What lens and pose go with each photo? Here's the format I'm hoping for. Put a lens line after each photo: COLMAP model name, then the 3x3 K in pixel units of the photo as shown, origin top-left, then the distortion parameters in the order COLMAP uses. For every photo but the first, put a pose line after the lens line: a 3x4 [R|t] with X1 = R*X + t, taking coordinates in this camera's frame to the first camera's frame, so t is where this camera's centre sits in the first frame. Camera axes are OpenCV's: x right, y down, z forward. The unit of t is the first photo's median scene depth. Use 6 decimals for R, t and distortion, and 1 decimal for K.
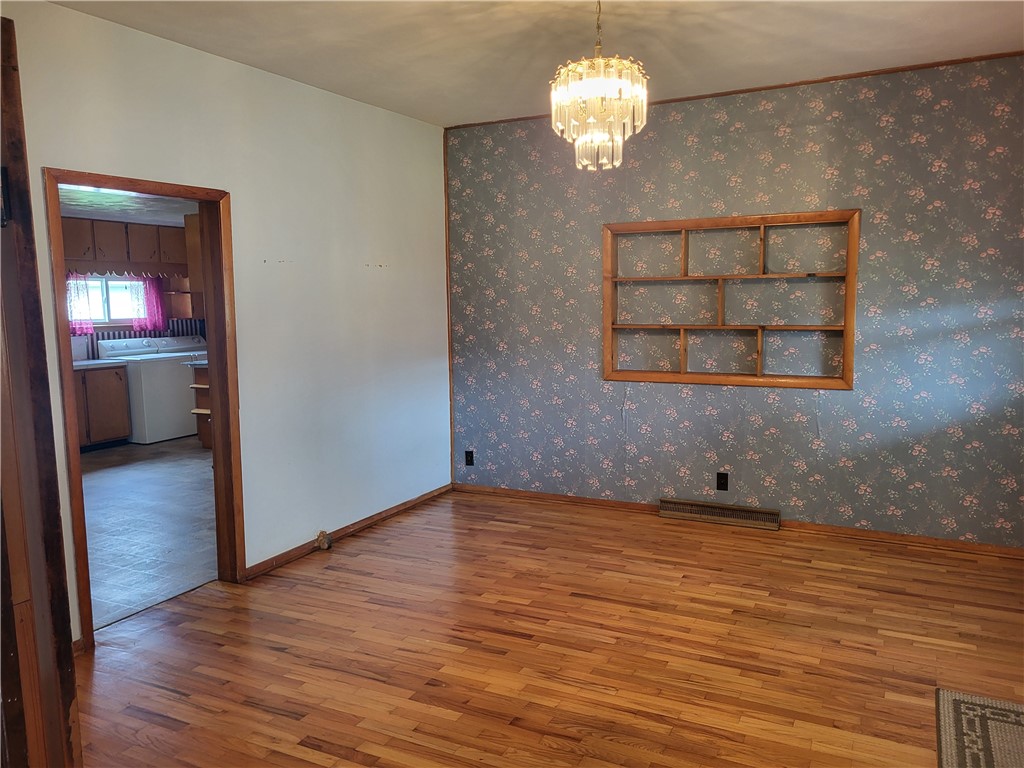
lens RADIAL K [[778.3, 0, 518.7], [0, 778.3, 398.8], [0, 0, 1]] dist [0.049429, -0.046499]
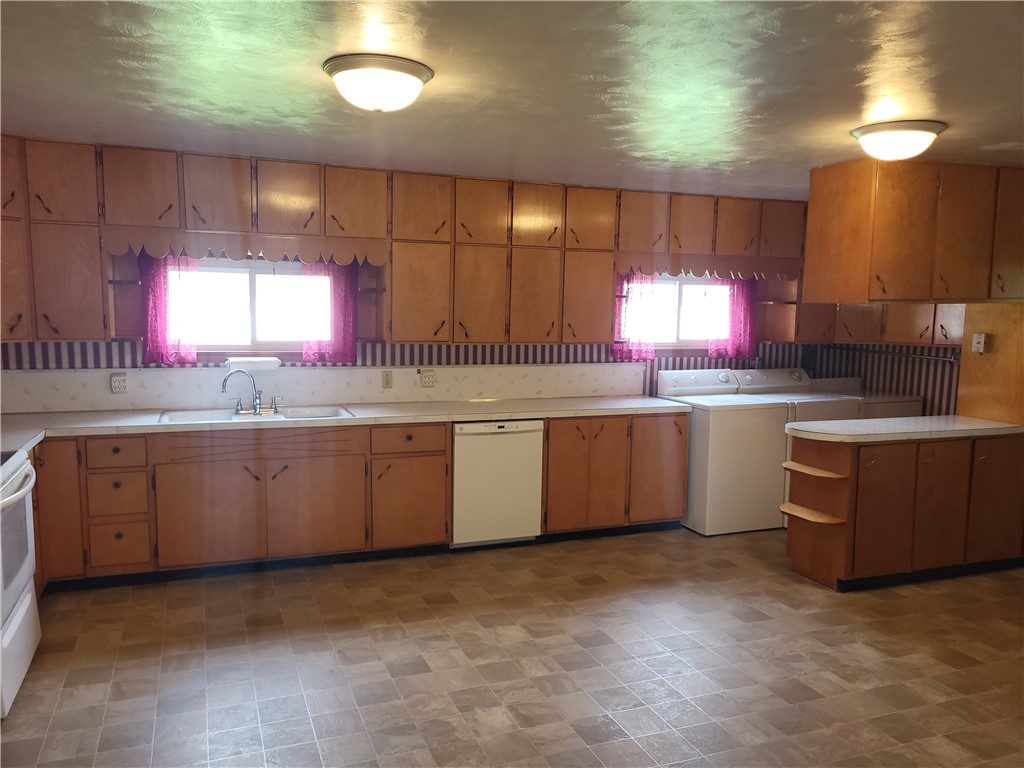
lens RADIAL K [[778.3, 0, 498.3], [0, 778.3, 388.3], [0, 0, 1]] dist [0.049429, -0.046499]
pose [[0.750646, 0.095214, -0.653808, -0.323088], [-0.108245, 0.993914, 0.020467, -0.096072], [0.651777, 0.055408, 0.756384, 0.660502]]
